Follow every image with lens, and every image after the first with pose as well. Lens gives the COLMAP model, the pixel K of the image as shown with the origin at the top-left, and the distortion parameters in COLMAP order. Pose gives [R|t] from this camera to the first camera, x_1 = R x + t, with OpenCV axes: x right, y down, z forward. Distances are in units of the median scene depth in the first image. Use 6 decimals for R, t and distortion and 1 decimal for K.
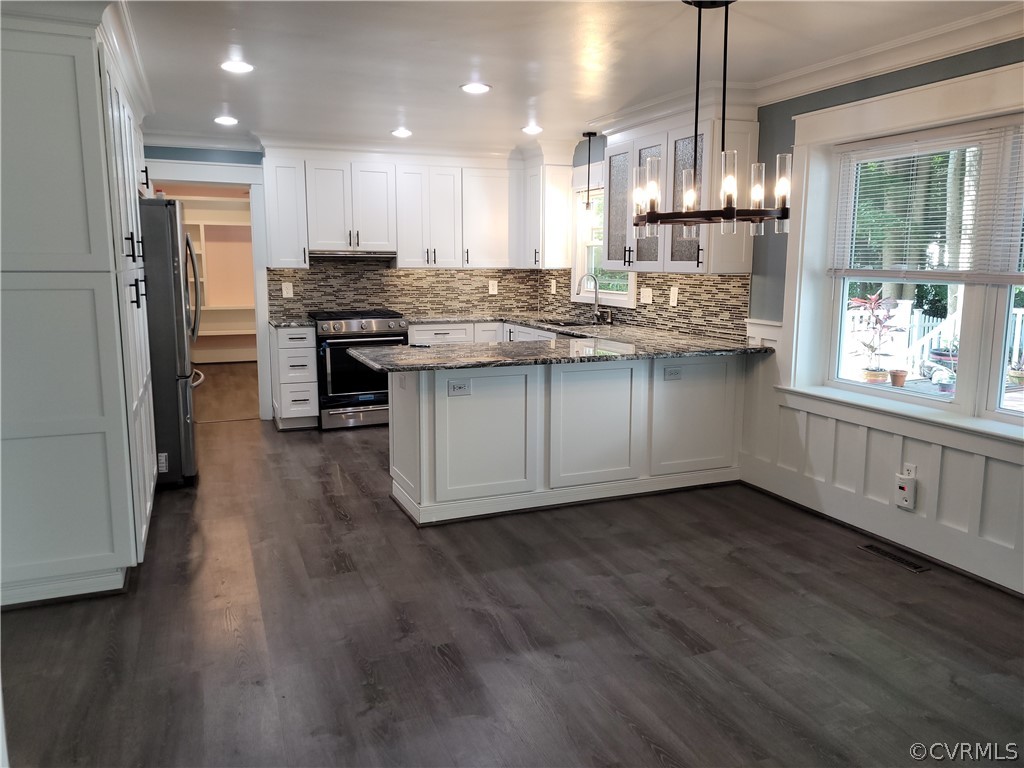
lens RADIAL K [[779.8, 0, 514.1], [0, 779.8, 381.3], [0, 0, 1]] dist [0.056812, -0.042747]
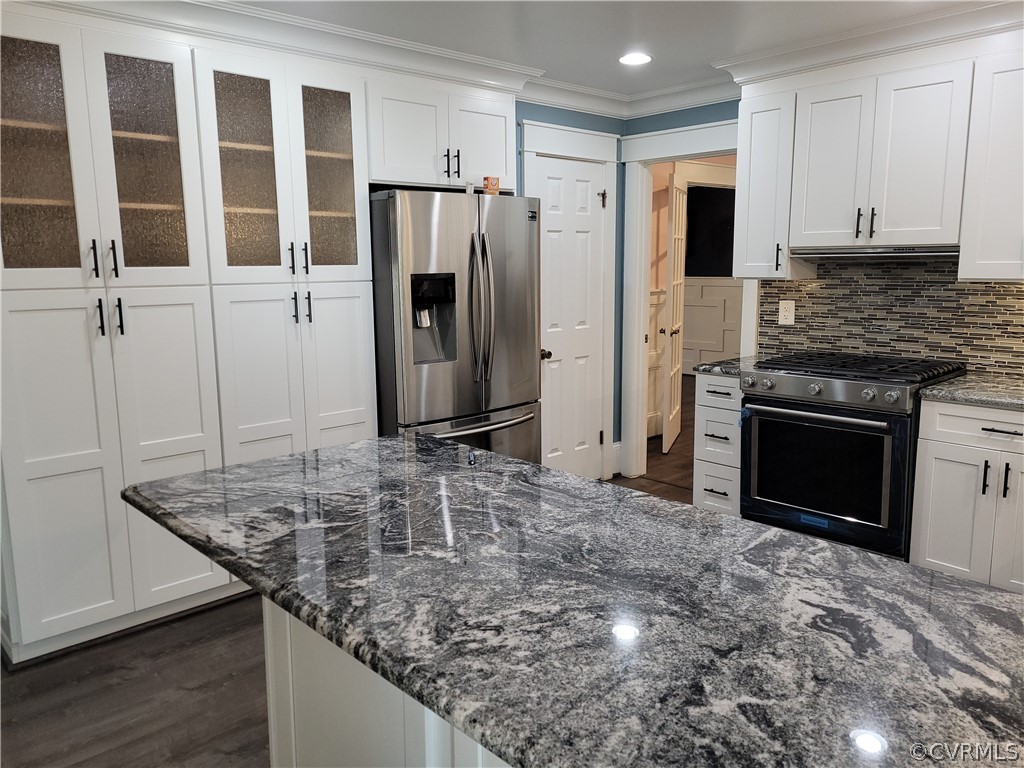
lens RADIAL K [[779.8, 0, 508.3], [0, 779.8, 378.5], [0, 0, 1]] dist [0.056812, -0.042747]
pose [[0.348972, 0.135334, -0.927310, 0.215169], [-0.135812, 0.986375, 0.092845, -0.092841], [0.927240, 0.093539, 0.362597, 0.577651]]
